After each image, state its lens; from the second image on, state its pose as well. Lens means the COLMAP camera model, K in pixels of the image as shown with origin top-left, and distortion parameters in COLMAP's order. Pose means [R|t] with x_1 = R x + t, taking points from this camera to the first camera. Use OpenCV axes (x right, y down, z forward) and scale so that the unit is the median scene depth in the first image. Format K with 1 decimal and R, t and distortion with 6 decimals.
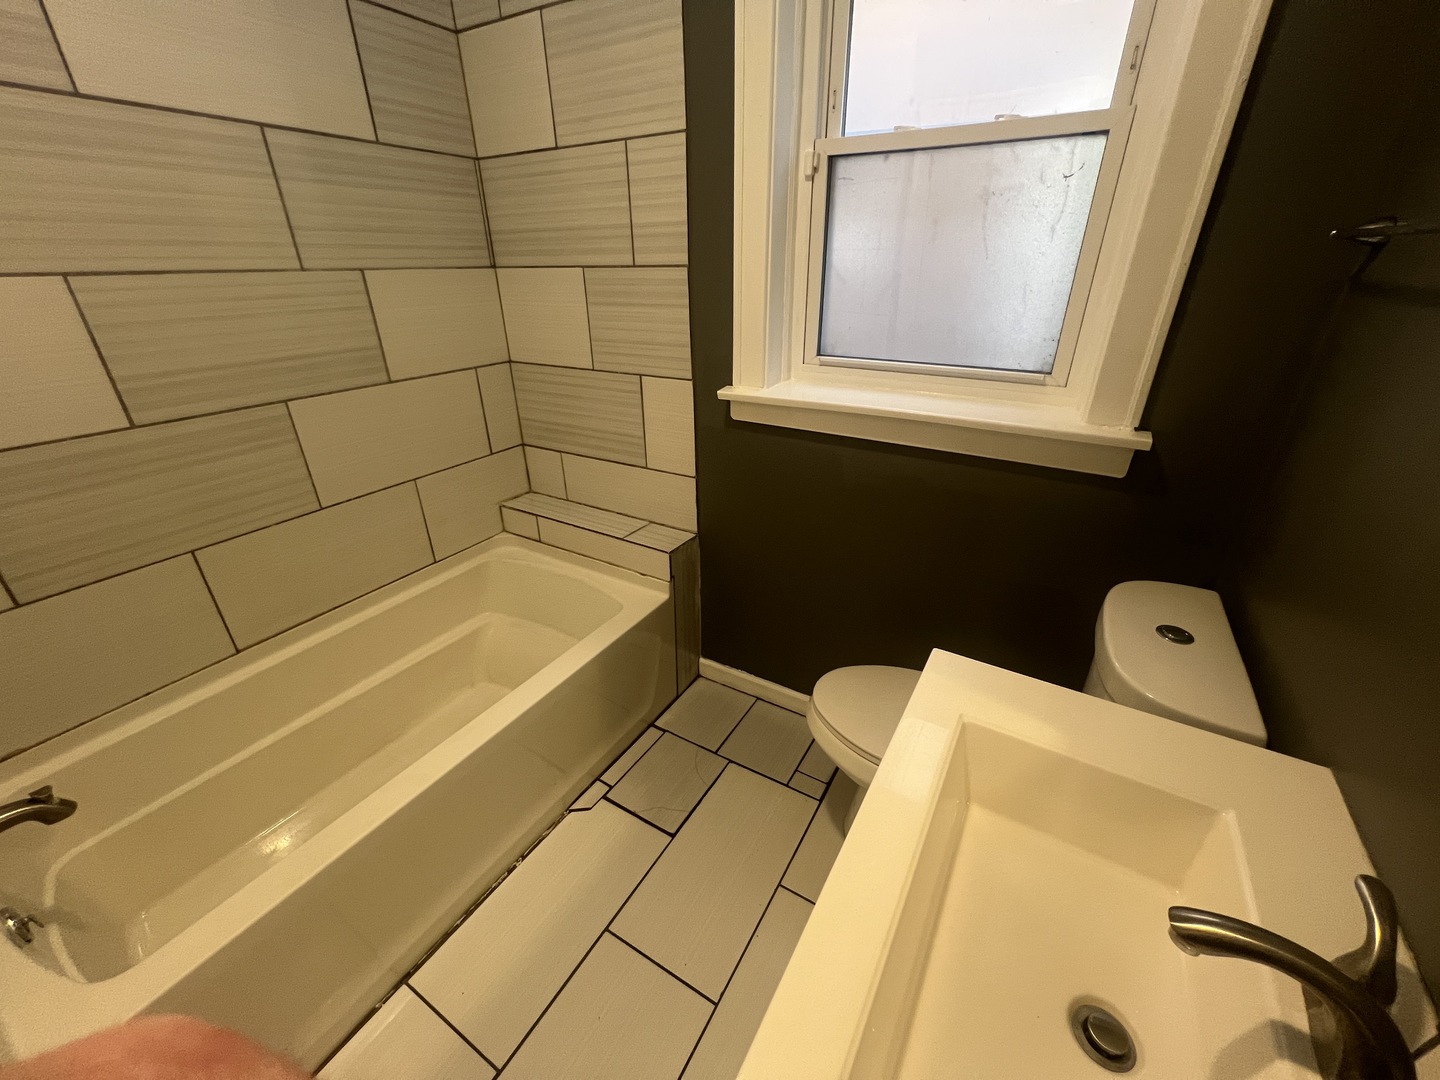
lens RADIAL K [[576.1, 0, 720.8], [0, 576.1, 538.9], [0, 0, 1]] dist [0.002831, 0.000081]
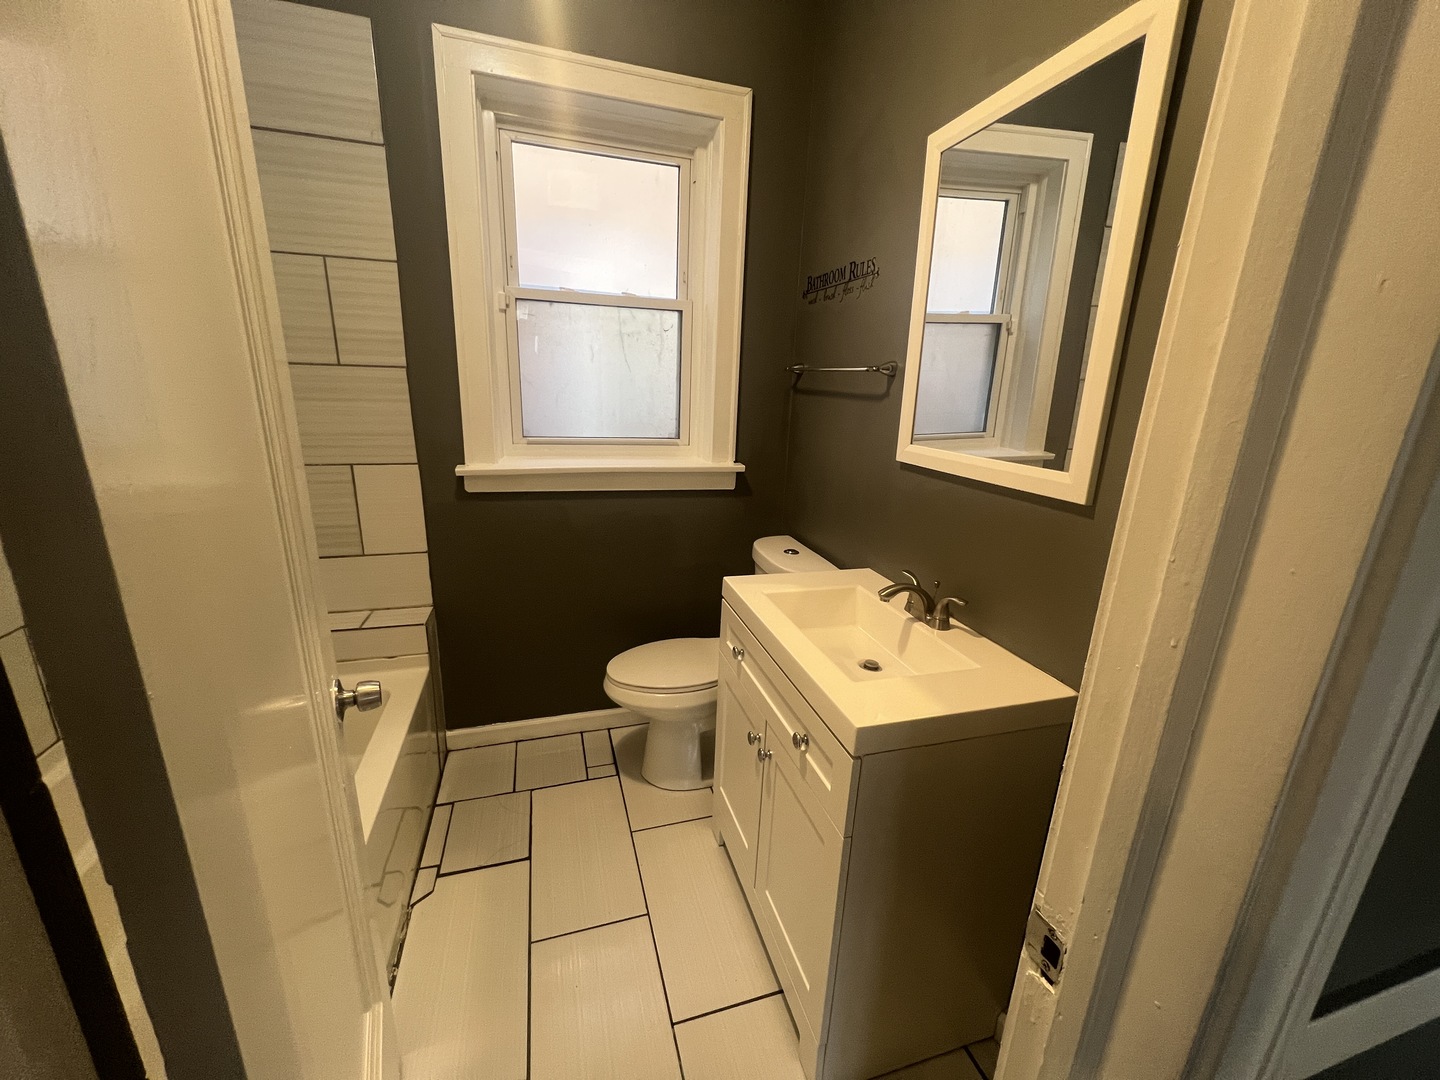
lens RADIAL K [[576.1, 0, 718.5], [0, 576.1, 539.3], [0, 0, 1]] dist [0.002831, 0.000081]
pose [[0.670378, -0.171034, 0.722040, -0.518506], [0.288392, 0.956628, -0.041155, 0.082673], [-0.683684, 0.235819, 0.690627, -0.142394]]
